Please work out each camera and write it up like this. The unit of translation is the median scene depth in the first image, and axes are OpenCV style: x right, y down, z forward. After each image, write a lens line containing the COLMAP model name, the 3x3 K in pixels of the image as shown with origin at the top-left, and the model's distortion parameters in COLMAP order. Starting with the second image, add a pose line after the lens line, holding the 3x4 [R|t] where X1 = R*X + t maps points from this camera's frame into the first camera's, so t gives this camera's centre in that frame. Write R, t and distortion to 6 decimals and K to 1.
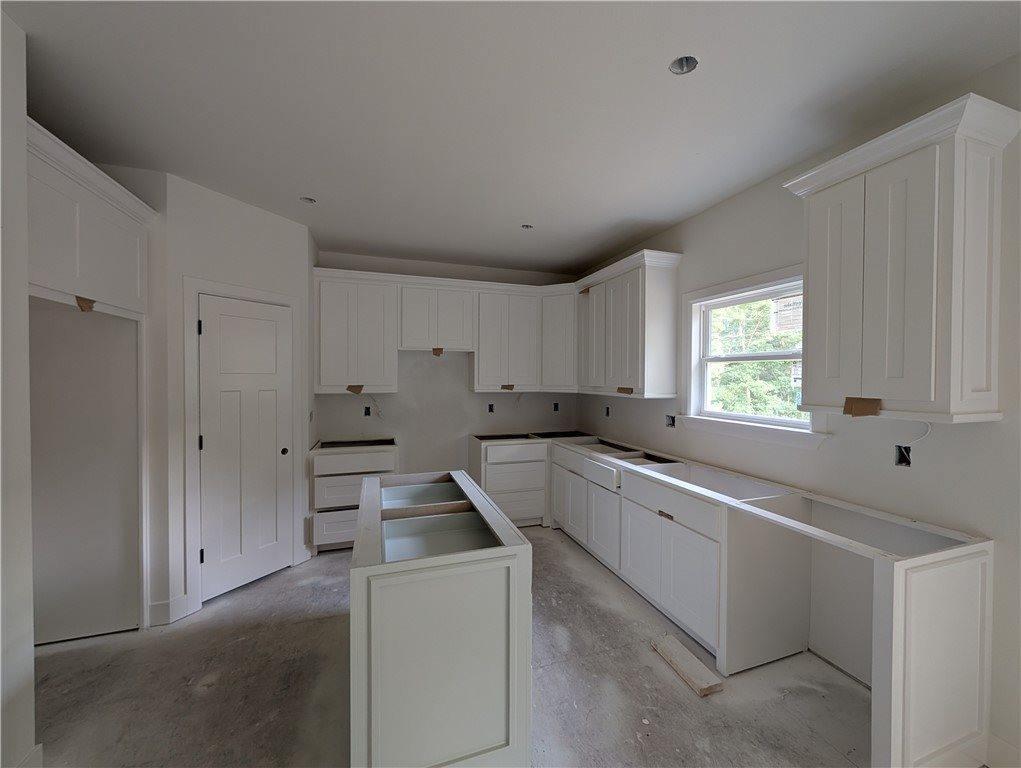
lens RADIAL K [[393.9, 0, 508.9], [0, 393.9, 382.3], [0, 0, 1]] dist [0.002001, 0.000091]
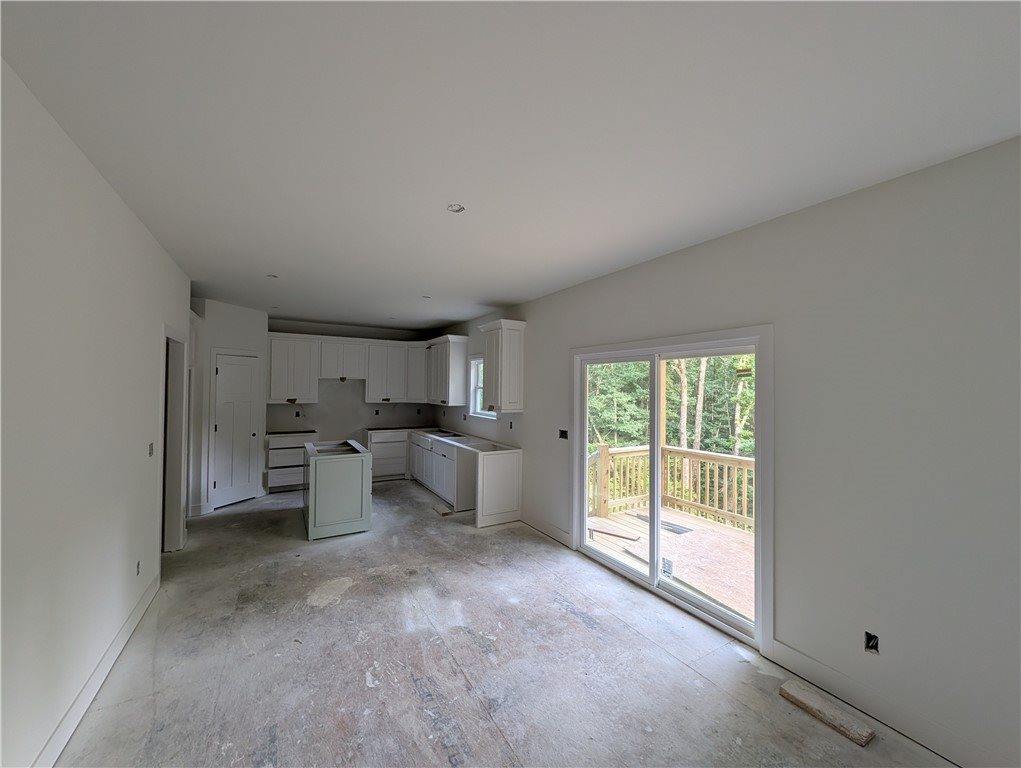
lens RADIAL K [[393.9, 0, 507.8], [0, 393.9, 380.6], [0, 0, 1]] dist [0.002001, 0.000091]
pose [[0.978768, 0.010398, 0.204709, 0.208788], [-0.004649, 0.999582, -0.028545, -0.032055], [-0.204920, 0.026987, 0.978407, -1.012642]]
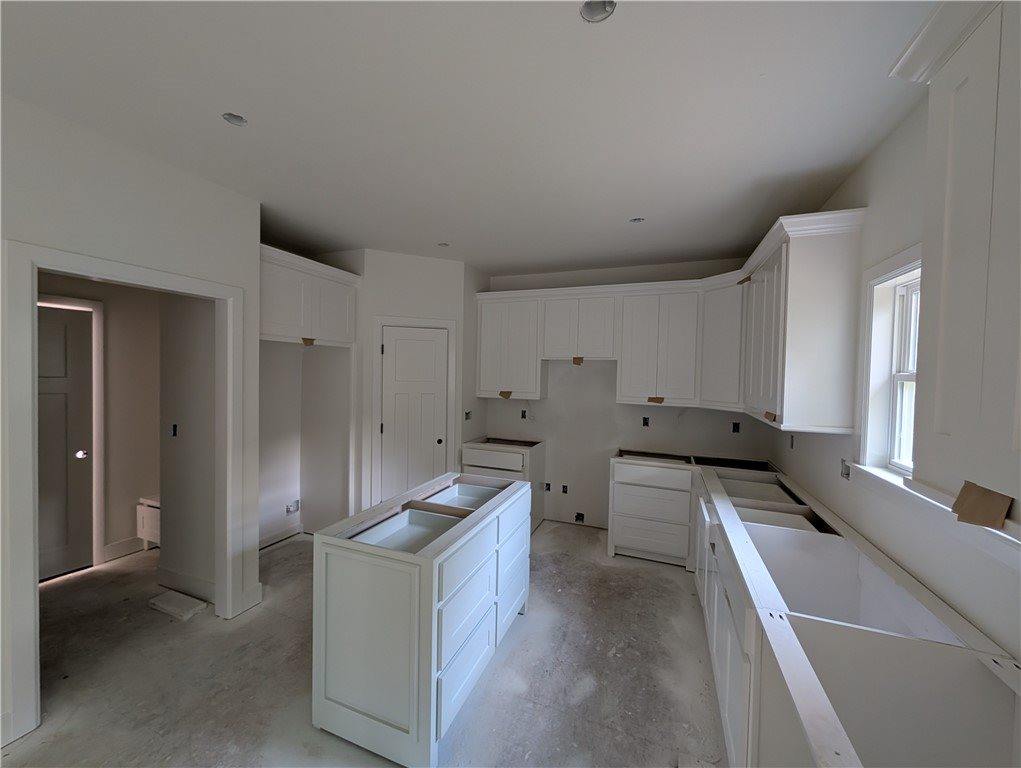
lens RADIAL K [[393.9, 0, 505.6], [0, 393.9, 382.1], [0, 0, 1]] dist [0.002001, 0.000091]
pose [[0.765924, 0.028080, -0.642318, 0.391016], [-0.025958, 0.999582, 0.012745, -0.038342], [0.642407, 0.006912, 0.766332, 0.139908]]
